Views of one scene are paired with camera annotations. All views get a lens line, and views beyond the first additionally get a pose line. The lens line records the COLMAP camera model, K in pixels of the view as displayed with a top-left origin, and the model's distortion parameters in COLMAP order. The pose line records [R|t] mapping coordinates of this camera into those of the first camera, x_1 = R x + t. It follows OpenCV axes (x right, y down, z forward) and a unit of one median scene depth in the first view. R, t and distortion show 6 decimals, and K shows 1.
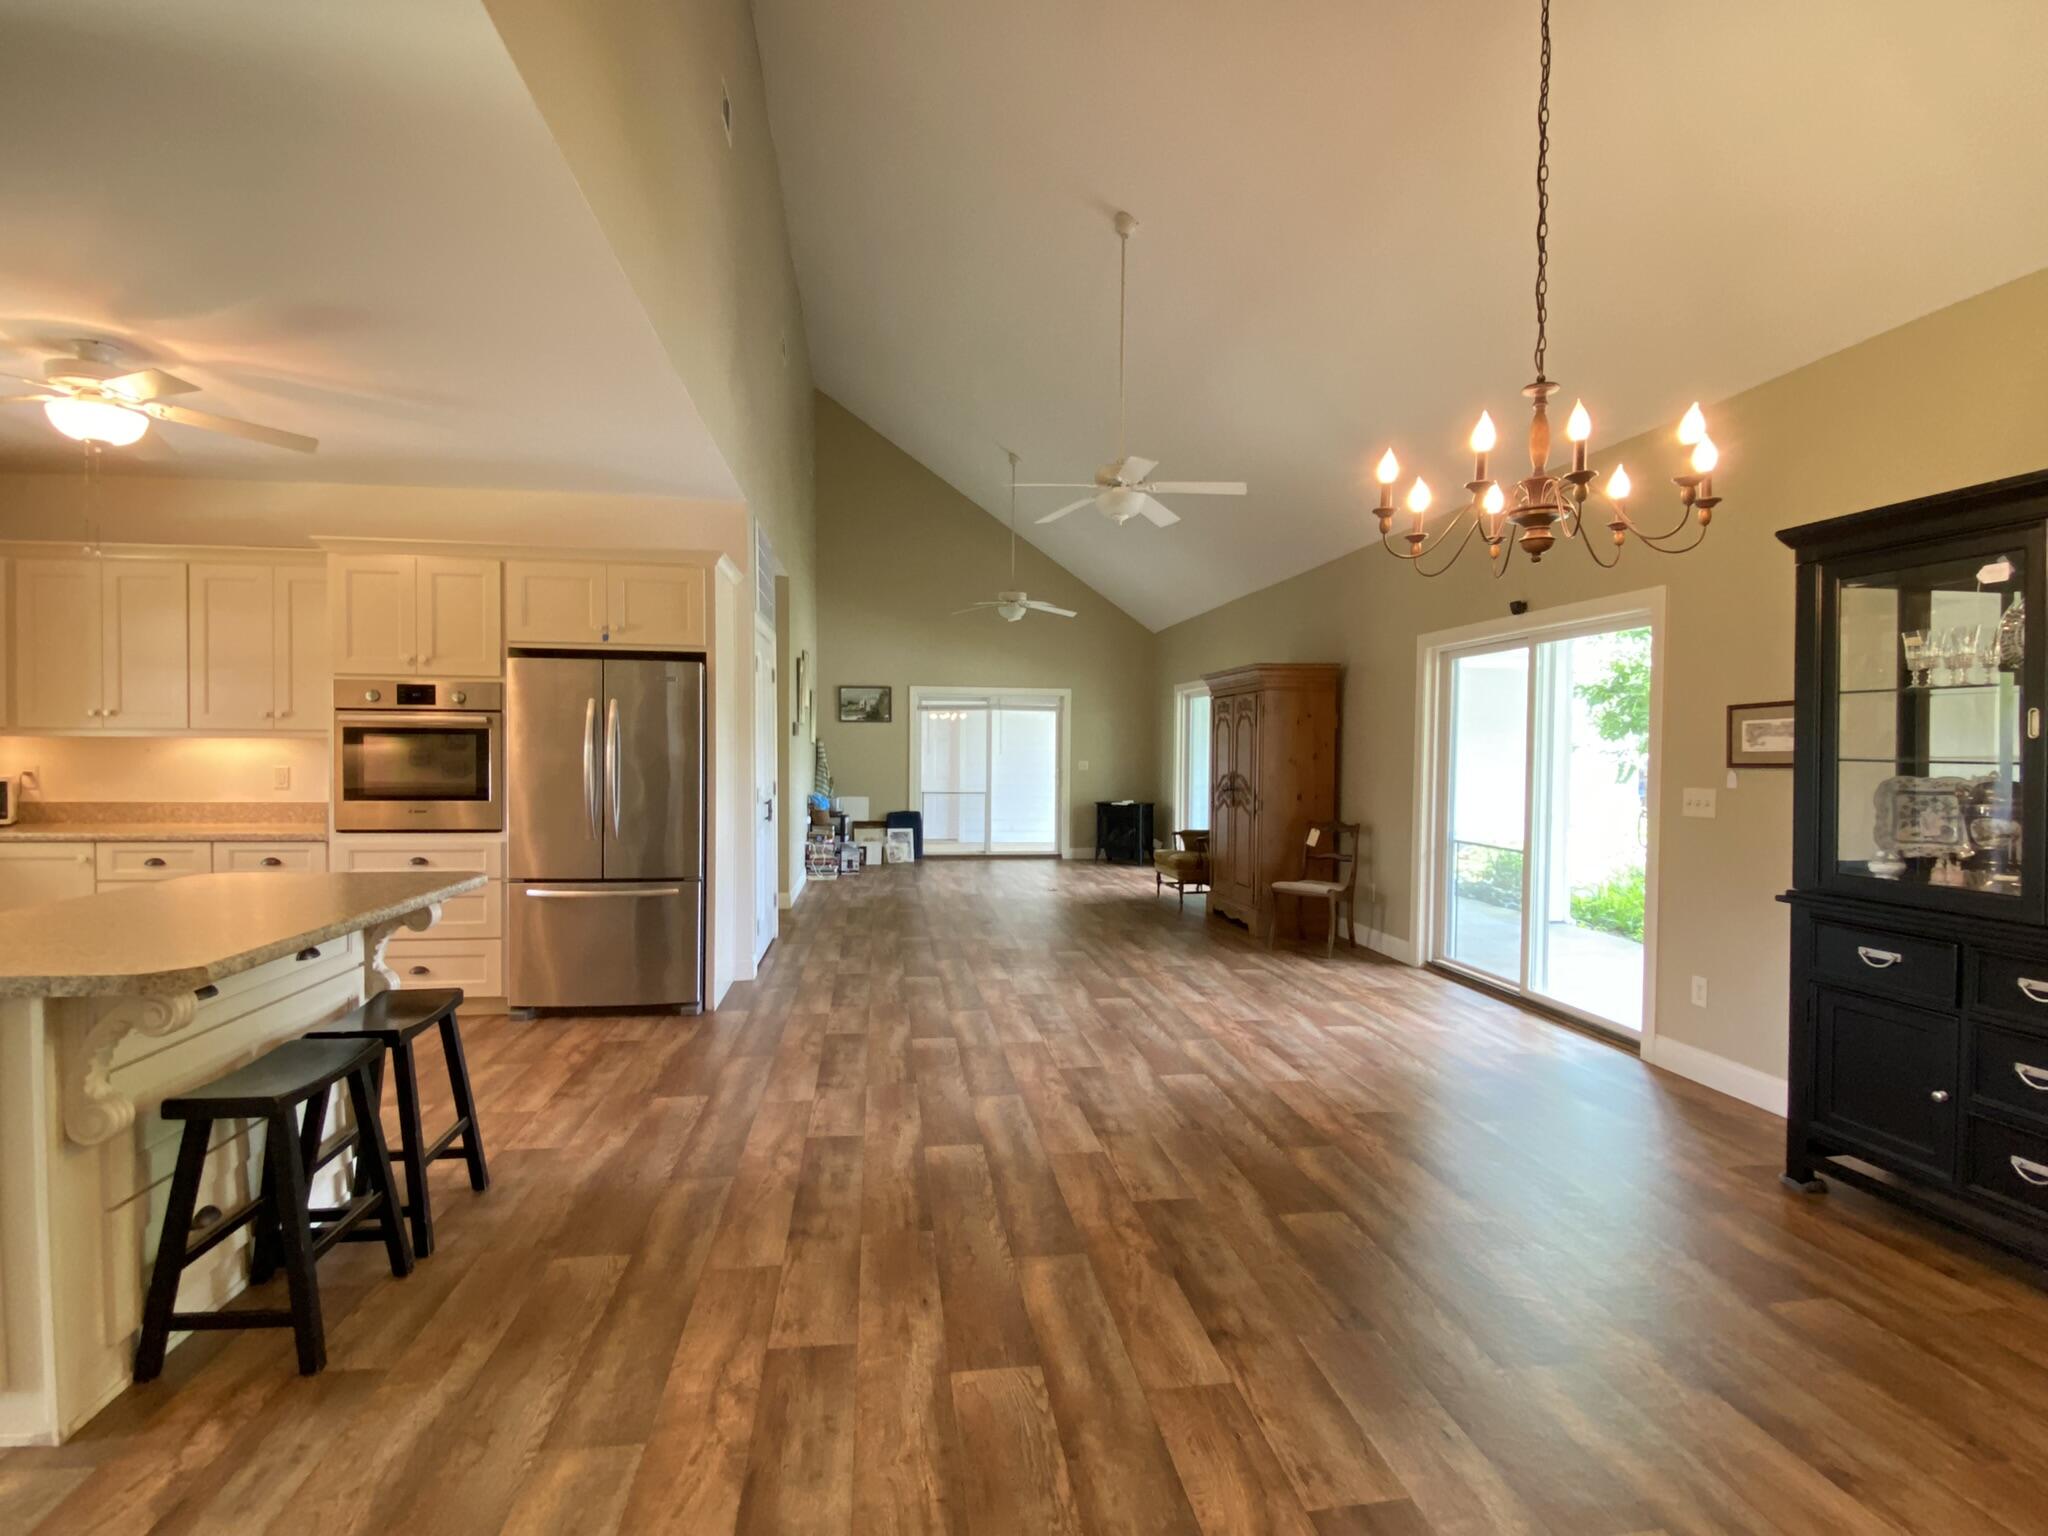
lens RADIAL K [[999.5, 0, 1012.8], [0, 999.5, 769.5], [0, 0, 1]] dist [0.002247, -0.000415]
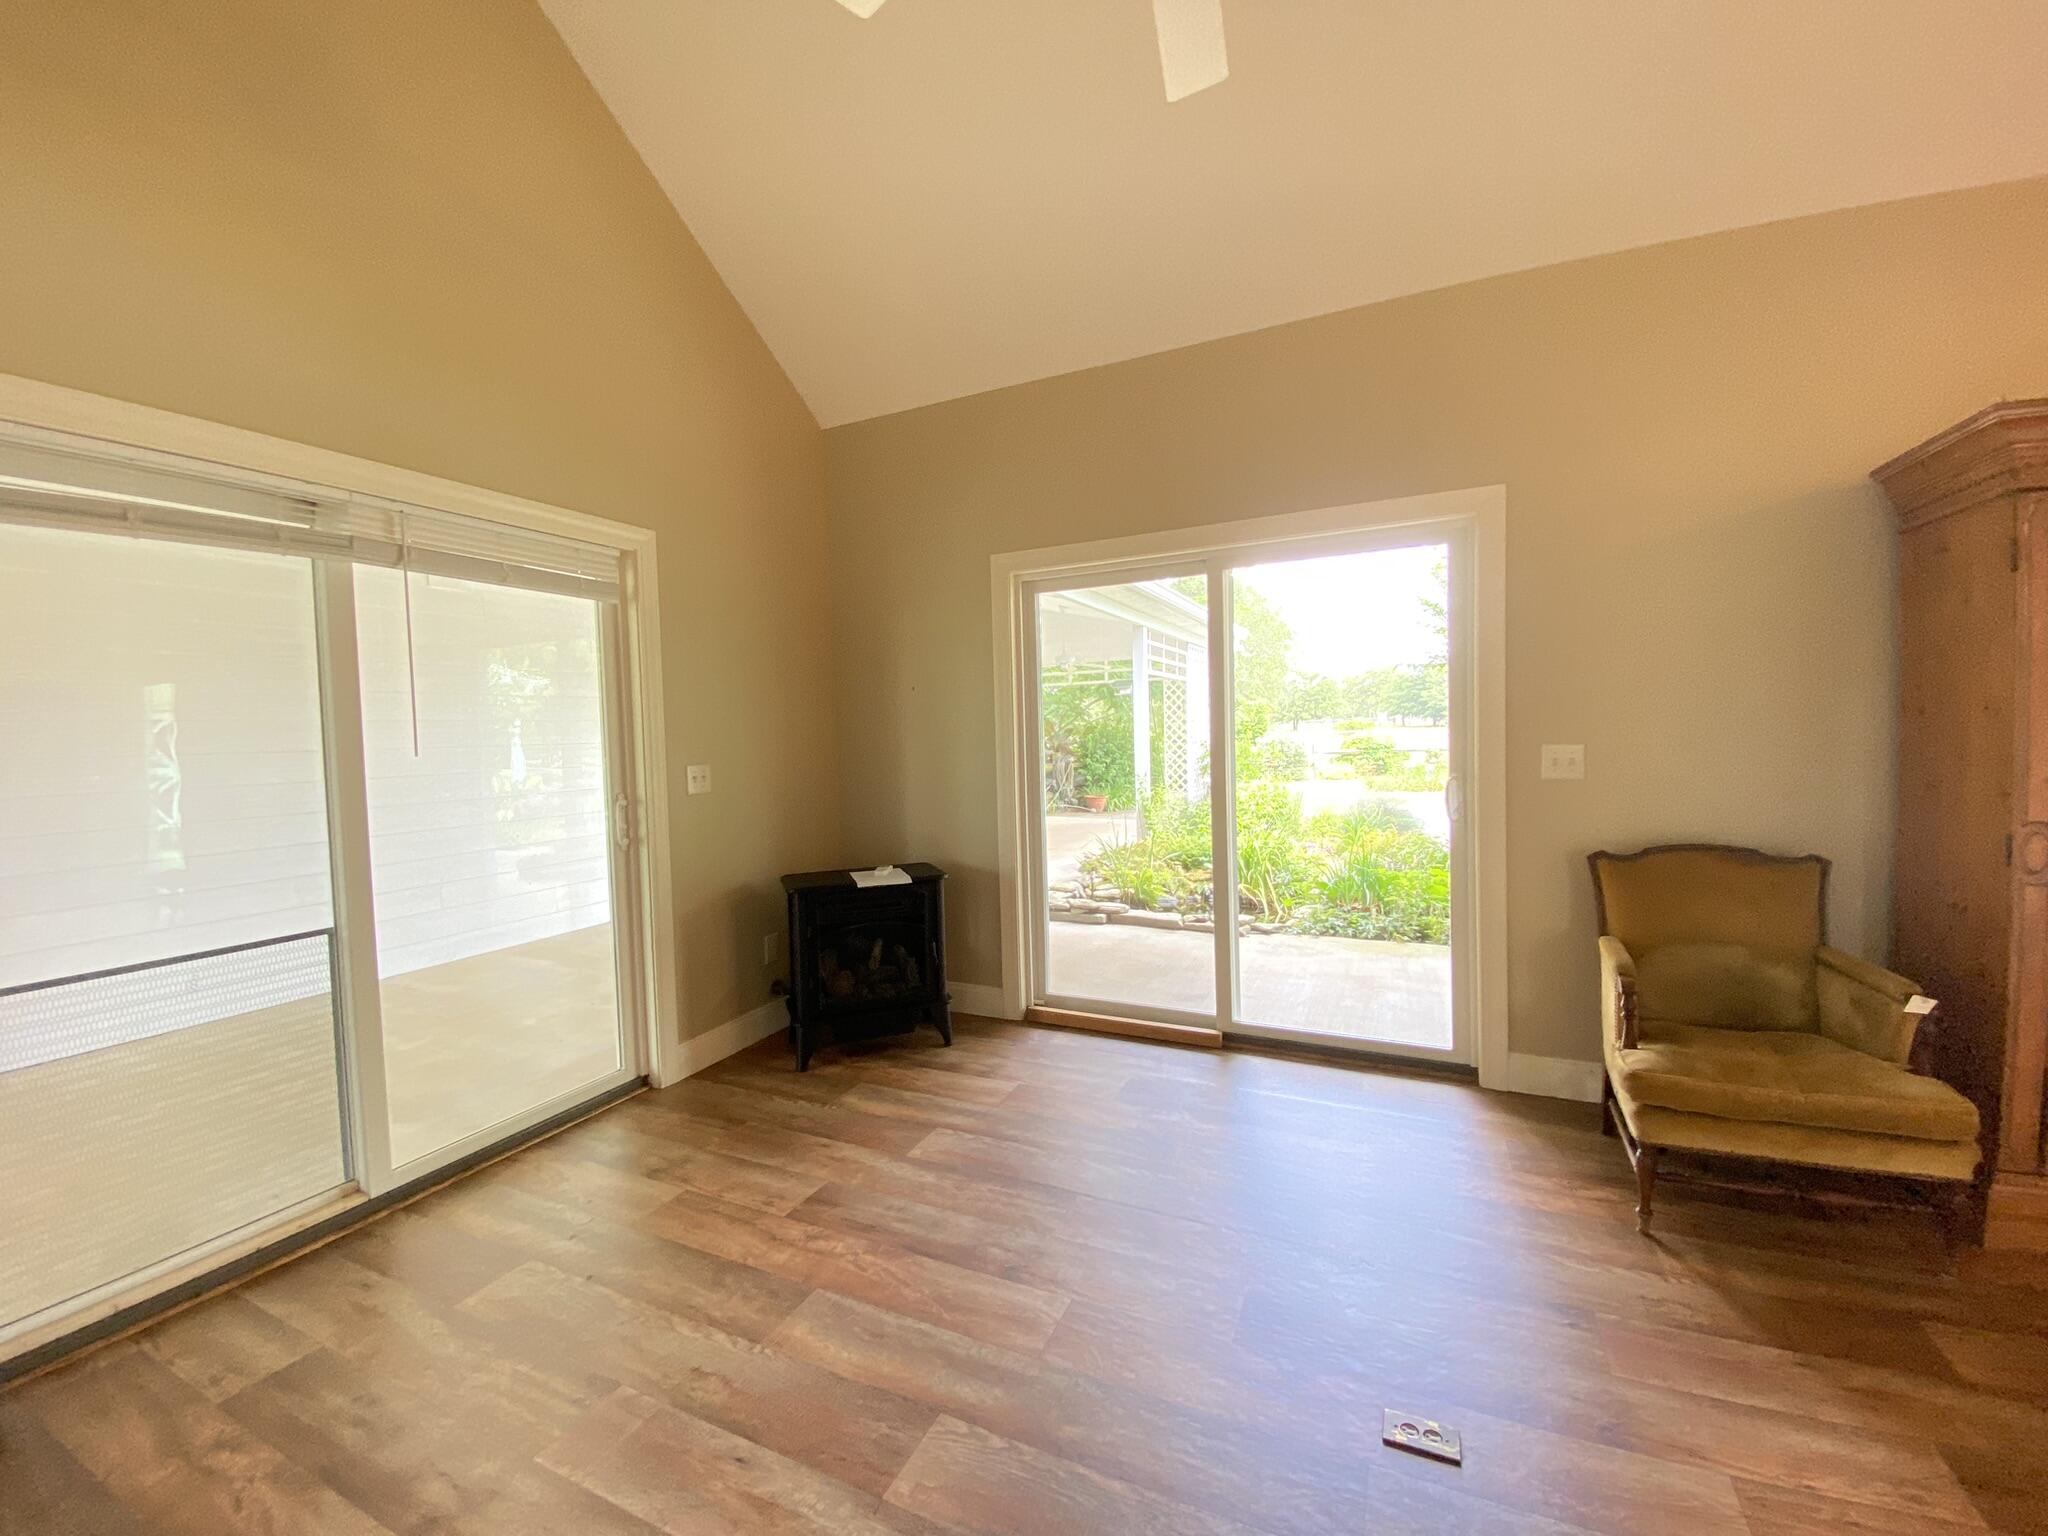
lens RADIAL K [[828.8, 0, 1014.9], [0, 828.8, 751.1], [0, 0, 1]] dist [0.024025, -0.020449]
pose [[0.539931, -0.055252, 0.839894, -0.097990], [0.050588, 0.998170, 0.033144, -0.015648], [-0.840188, 0.024593, 0.541737, 0.757125]]
